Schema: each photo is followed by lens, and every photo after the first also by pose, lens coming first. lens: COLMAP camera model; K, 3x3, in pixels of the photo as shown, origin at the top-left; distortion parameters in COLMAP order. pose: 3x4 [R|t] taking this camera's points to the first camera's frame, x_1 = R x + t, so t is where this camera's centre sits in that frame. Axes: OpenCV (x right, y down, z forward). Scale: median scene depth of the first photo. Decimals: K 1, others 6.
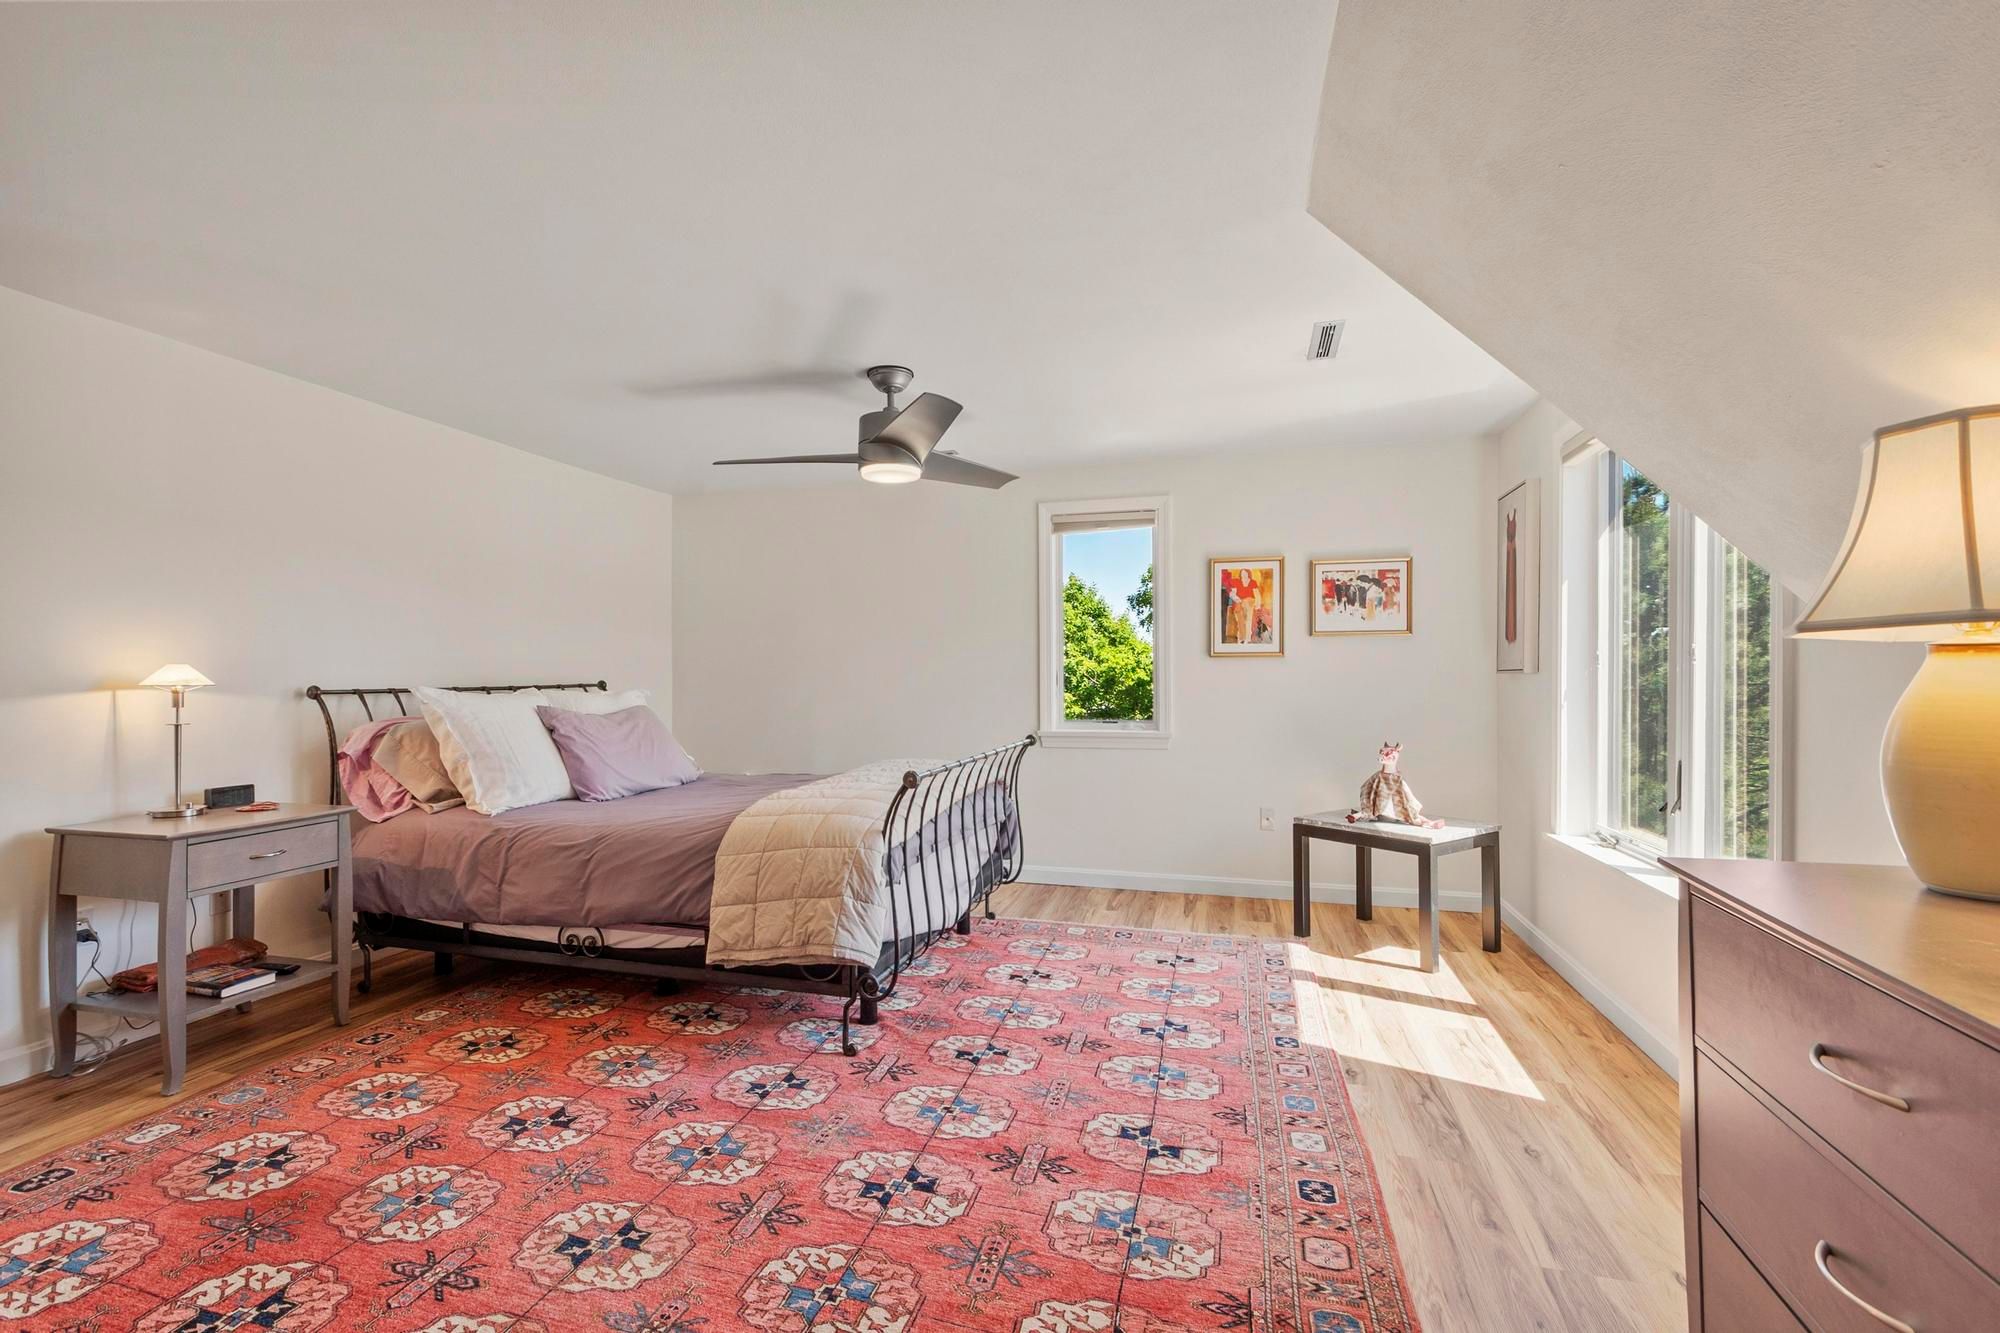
lens RADIAL K [[918.4, 0, 990.5], [0, 918.4, 664.2], [0, 0, 1]] dist [-0.000332, -0.001207]
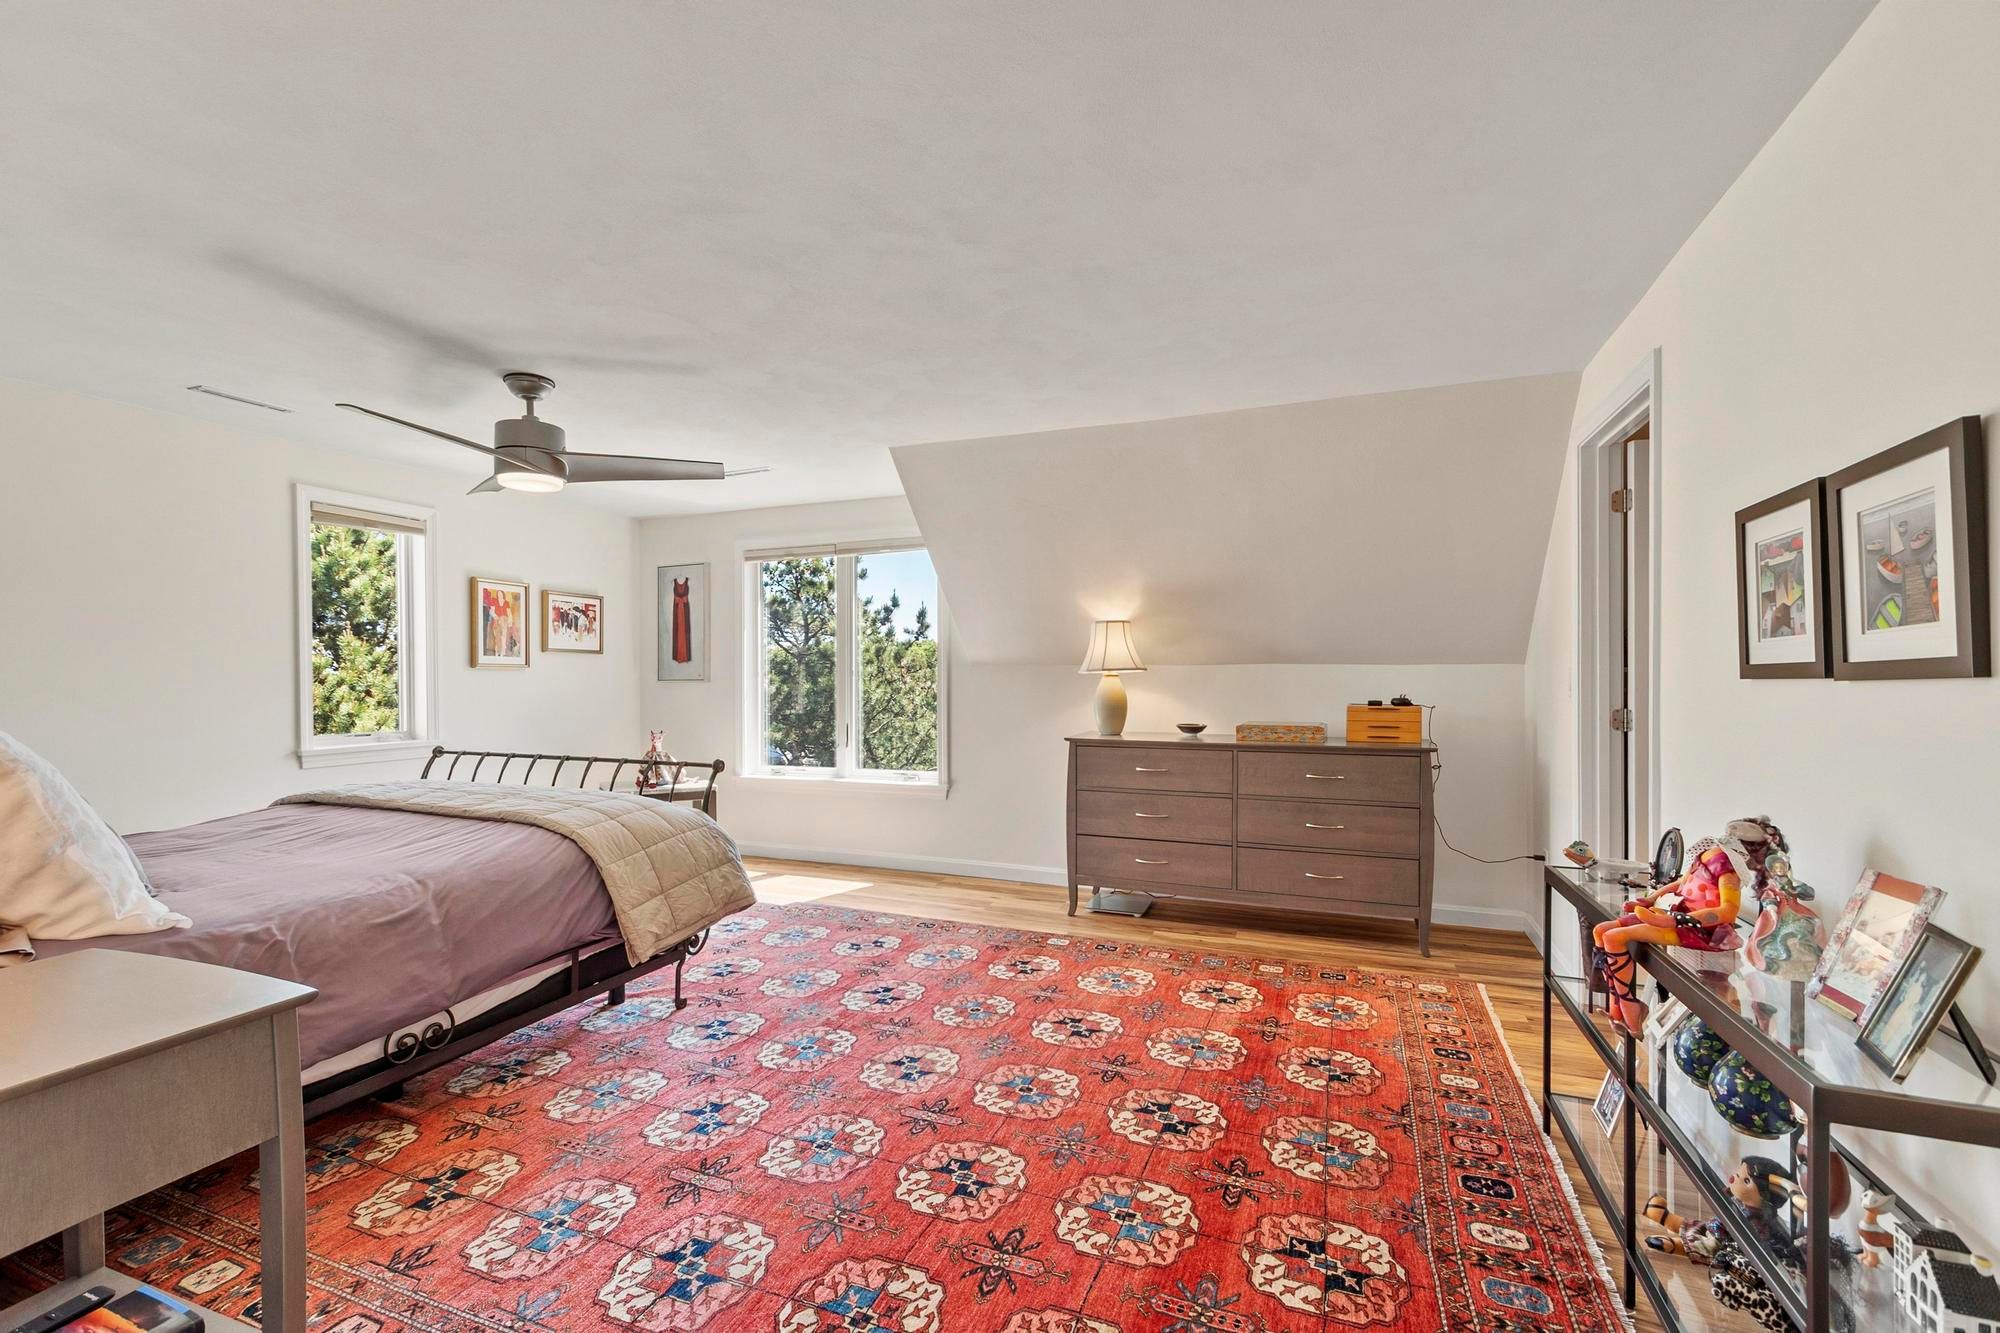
lens RADIAL K [[864.9, 0, 993.2], [0, 864.9, 673.7], [0, 0, 1]] dist [-0.001176, 0.000256]
pose [[0.084358, 0.008042, 0.996403, -1.167684], [-0.005579, 0.999956, -0.007598, 0.005424], [-0.996420, -0.004918, 0.084399, 0.490187]]
